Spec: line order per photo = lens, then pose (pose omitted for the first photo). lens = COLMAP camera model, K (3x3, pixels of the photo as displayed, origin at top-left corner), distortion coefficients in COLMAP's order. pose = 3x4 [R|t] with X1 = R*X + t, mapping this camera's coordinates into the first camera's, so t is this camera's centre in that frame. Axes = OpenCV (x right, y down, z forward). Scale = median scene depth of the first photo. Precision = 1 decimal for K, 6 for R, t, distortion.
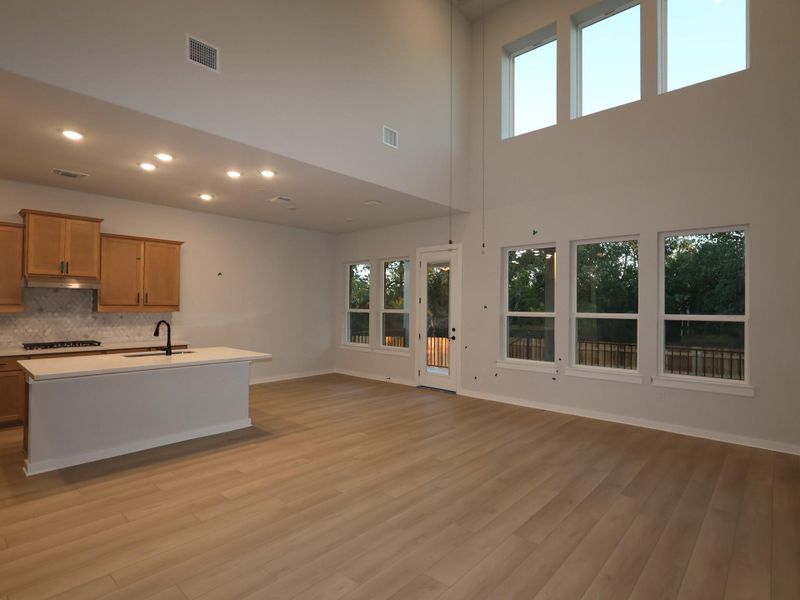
lens RADIAL K [[418.3, 0, 400.3], [0, 418.3, 302.7], [0, 0, 1]] dist [-0.002498, 0.001888]
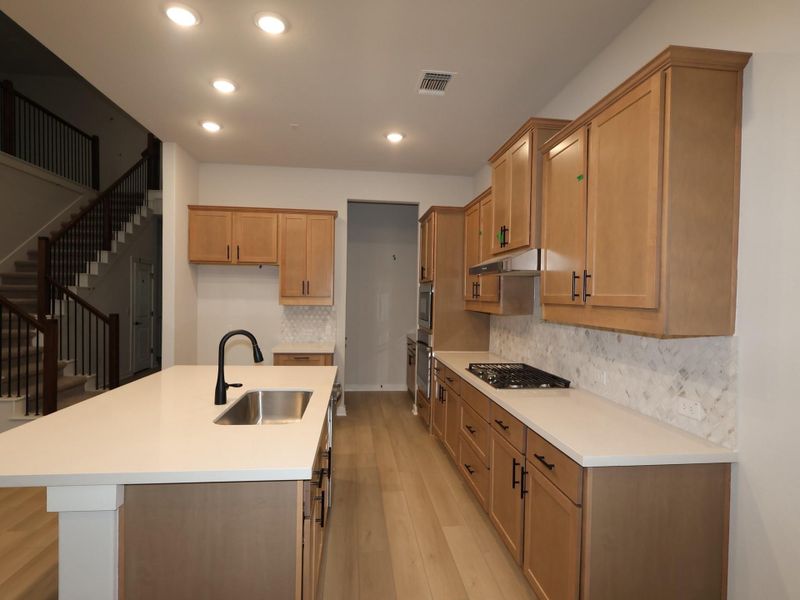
lens RADIAL K [[418.3, 0, 397.9], [0, 418.3, 302.3], [0, 0, 1]] dist [-0.002498, 0.001888]
pose [[-0.661392, -0.007632, -0.750001, -0.270642], [-0.018021, 0.999821, 0.005717, 0.003104], [0.749824, 0.017297, -0.661412, 1.199413]]
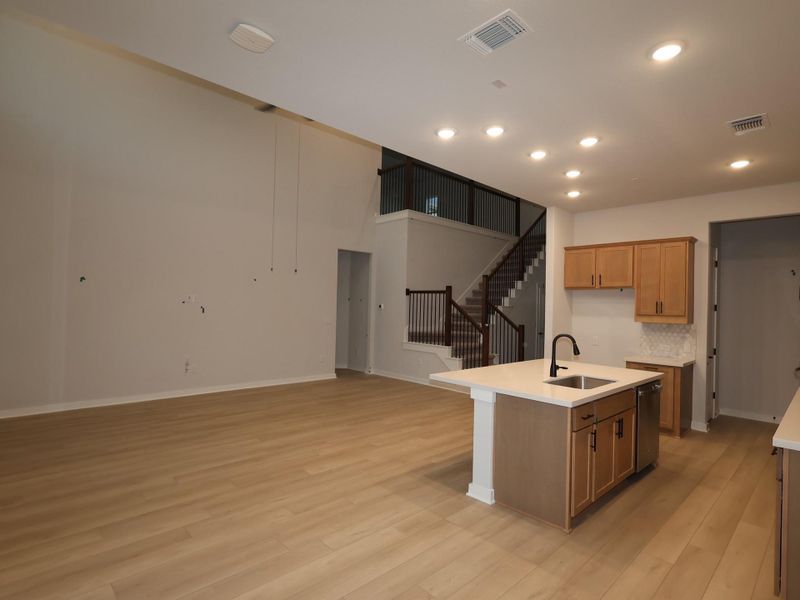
lens RADIAL K [[418.3, 0, 401.9], [0, 418.3, 298.4], [0, 0, 1]] dist [-0.002498, 0.001888]
pose [[-0.996965, -0.032485, 0.070742, -0.258705], [-0.034041, 0.999202, -0.020896, 0.001033], [-0.070007, -0.023241, -0.997276, 1.499764]]
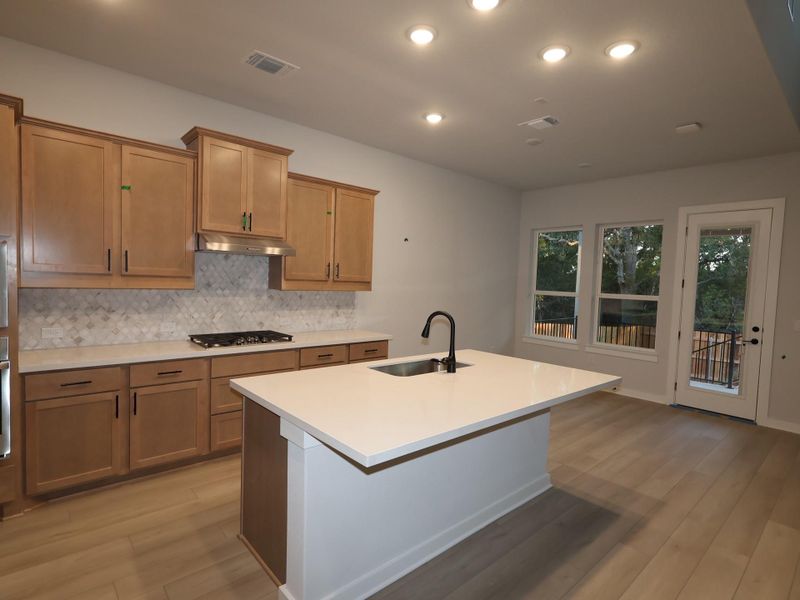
lens RADIAL K [[418.3, 0, 399.7], [0, 418.3, 304.1], [0, 0, 1]] dist [-0.002498, 0.001888]
pose [[0.993920, 0.032928, -0.105070, -0.465197], [-0.026459, 0.997702, 0.062373, -0.002605], [0.106882, -0.059214, 0.992507, 0.346747]]
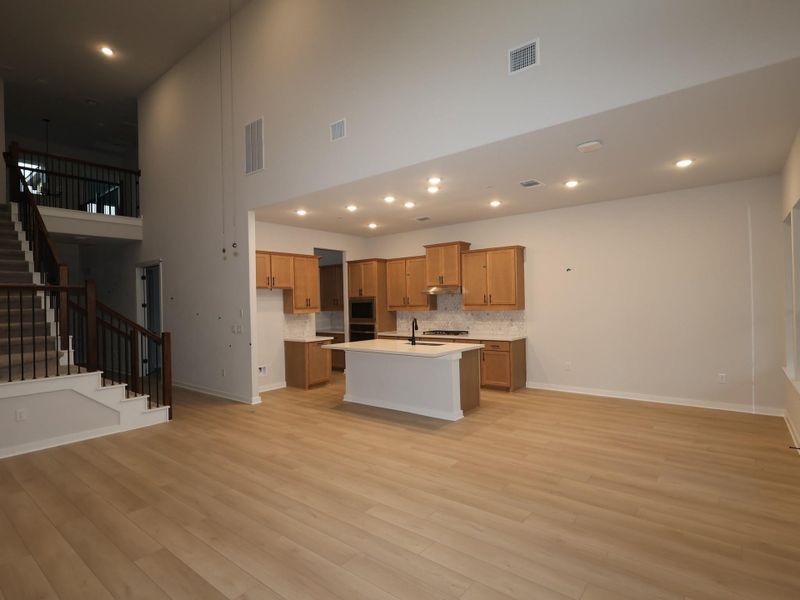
lens RADIAL K [[418.3, 0, 400.0], [0, 418.3, 301.1], [0, 0, 1]] dist [-0.002498, 0.001888]
pose [[0.060446, -0.011752, -0.998102, 0.616720], [0.028373, 0.999547, -0.010050, 0.000274], [0.997768, -0.027712, 0.060752, 0.722555]]
